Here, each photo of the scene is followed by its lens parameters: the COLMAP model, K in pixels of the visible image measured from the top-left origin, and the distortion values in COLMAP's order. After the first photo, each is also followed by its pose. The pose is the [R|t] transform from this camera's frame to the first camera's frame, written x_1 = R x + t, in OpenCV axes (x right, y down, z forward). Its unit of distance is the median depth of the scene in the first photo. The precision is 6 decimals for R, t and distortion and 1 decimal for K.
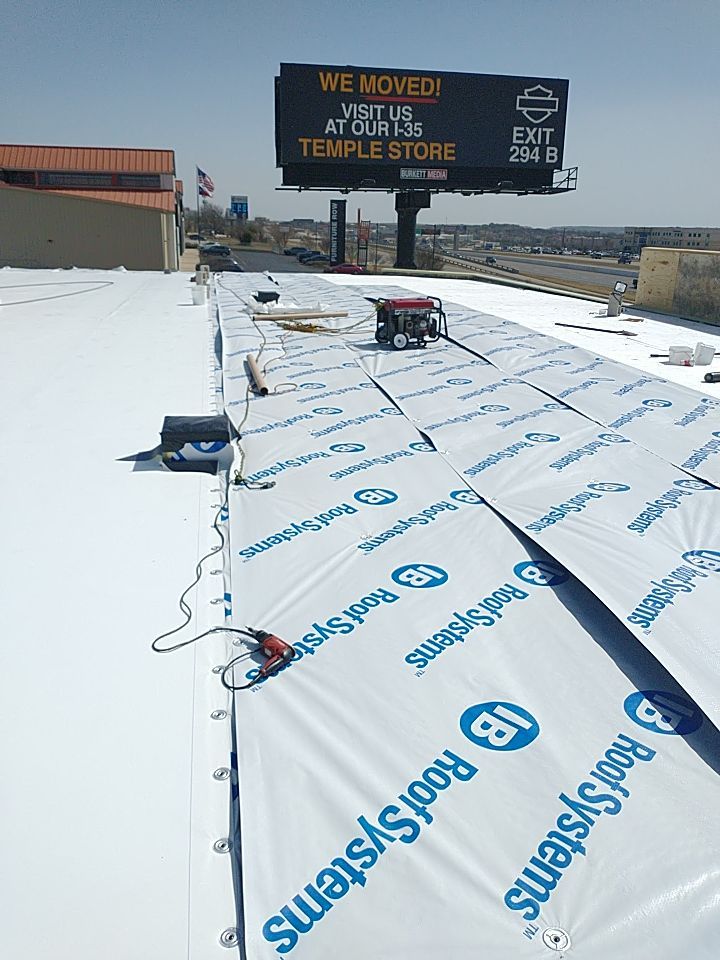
lens RADIAL K [[769.6, 0, 356.0], [0, 769.6, 482.2], [0, 0, 1]] dist [0.027498, -0.075830]
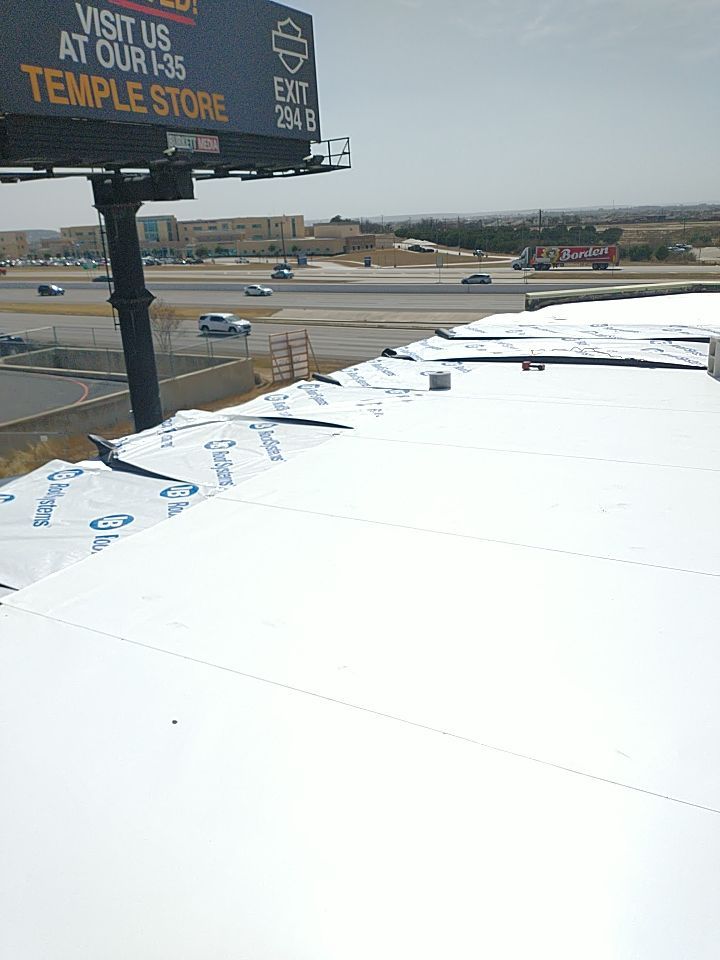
lens RADIAL K [[769.6, 0, 363.0], [0, 769.6, 484.7], [0, 0, 1]] dist [0.027498, -0.075830]
pose [[0.636001, -0.299140, 0.711349, -0.346286], [0.299341, 0.945266, 0.129874, -0.187682], [-0.711265, 0.130336, 0.690735, 0.530588]]
